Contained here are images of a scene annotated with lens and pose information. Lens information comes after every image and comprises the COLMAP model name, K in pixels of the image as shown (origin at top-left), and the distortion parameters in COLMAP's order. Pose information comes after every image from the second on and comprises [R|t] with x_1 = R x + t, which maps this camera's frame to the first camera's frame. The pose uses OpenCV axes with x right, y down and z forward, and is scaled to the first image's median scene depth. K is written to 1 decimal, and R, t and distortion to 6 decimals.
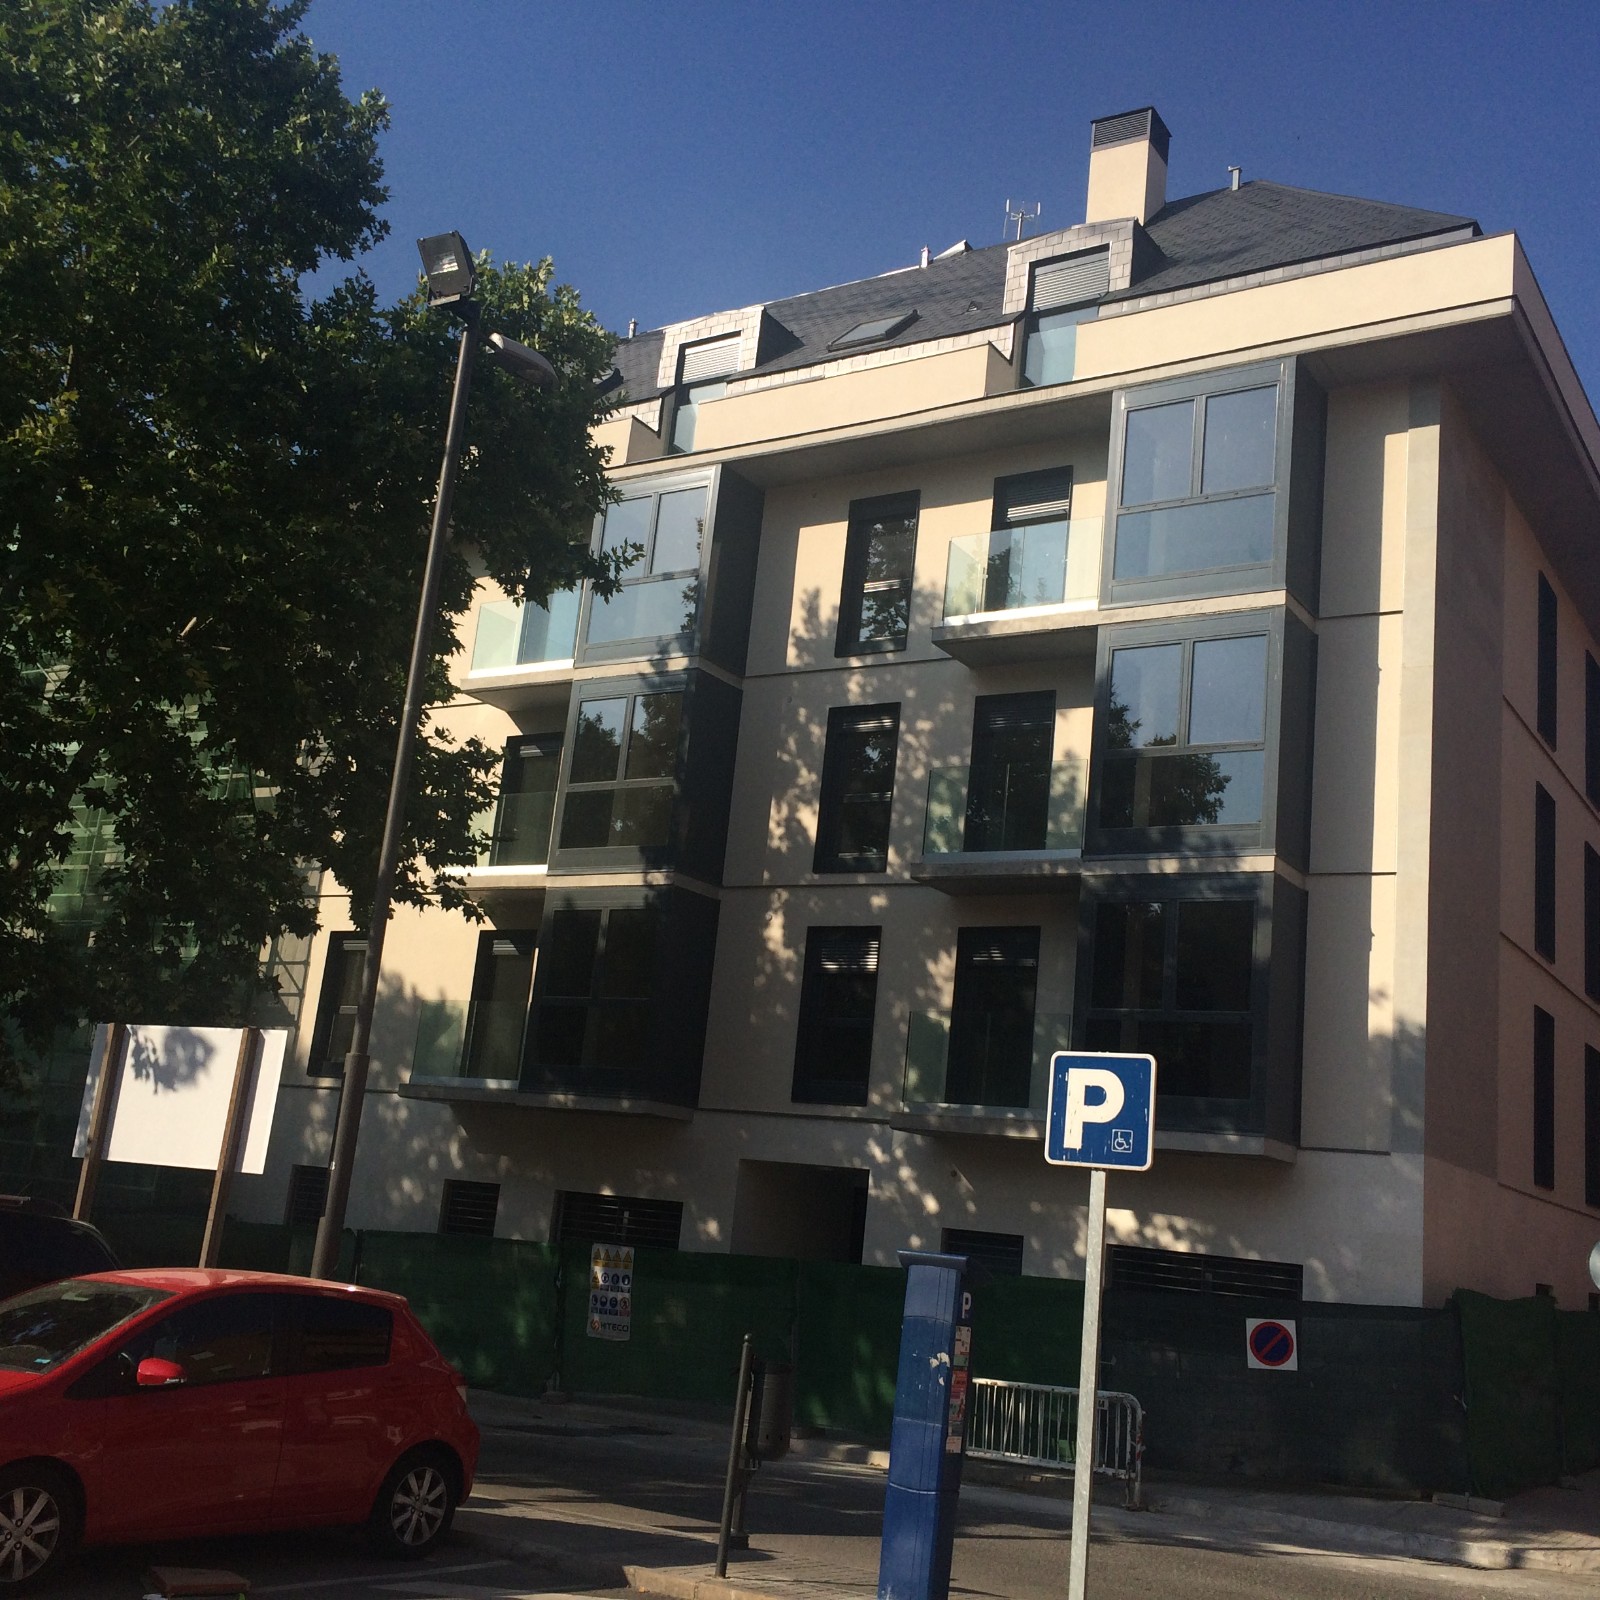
lens RADIAL K [[1824.8, 0, 798.9], [0, 1824.8, 852.3], [0, 0, 1]] dist [0.049538, 0.006019]
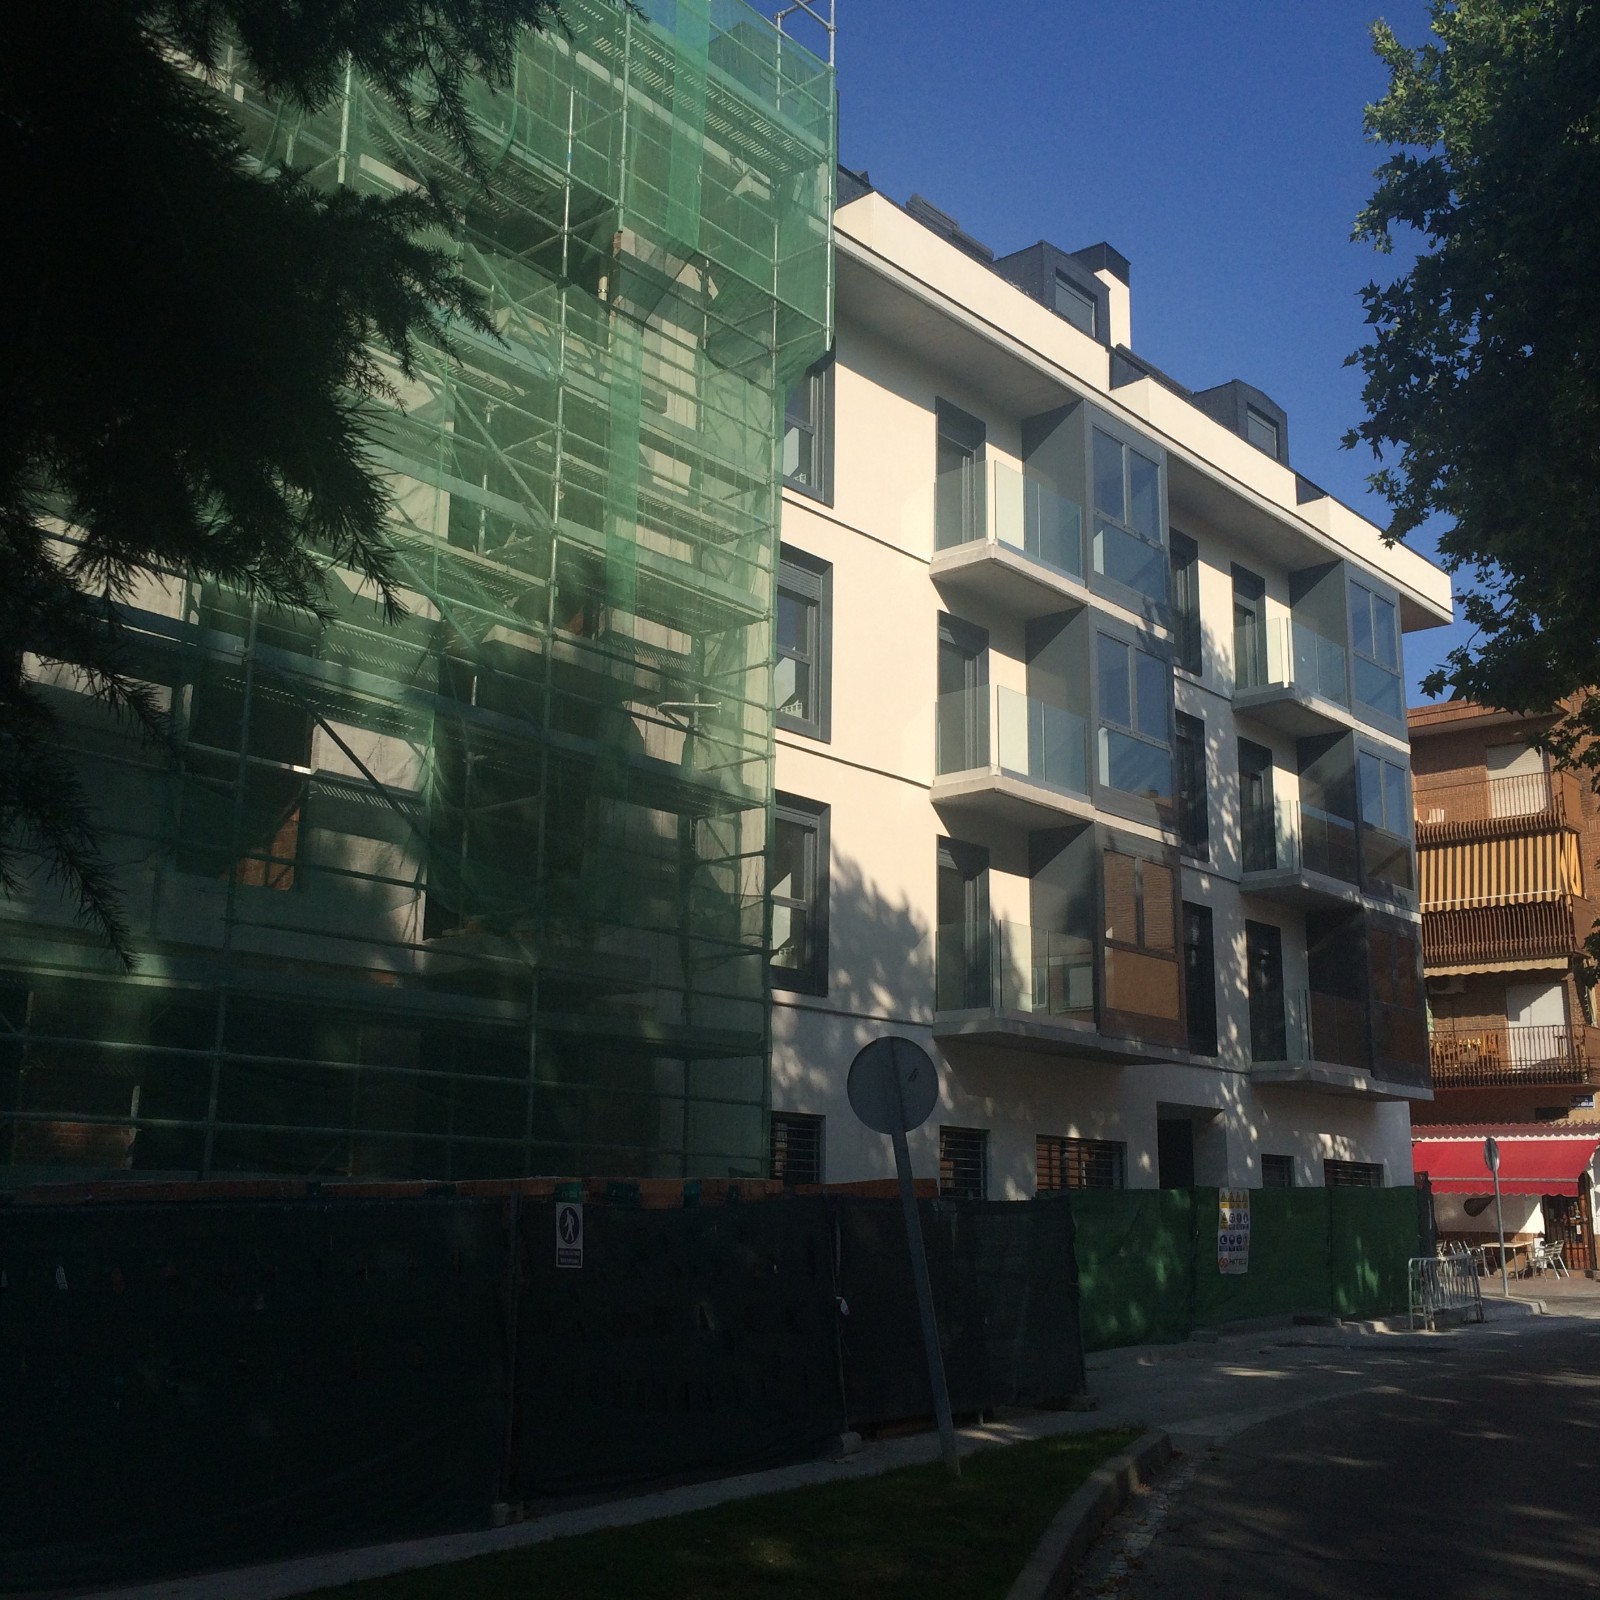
lens RADIAL K [[1794.2, 0, 799.7], [0, 1794.2, 766.0], [0, 0, 1]] dist [0.003797, 0.011695]
pose [[0.154761, 0.130400, 0.979308, -1.176110], [-0.228323, 0.969137, -0.092963, 0.123356], [-0.961206, -0.209212, 0.179757, 1.060854]]
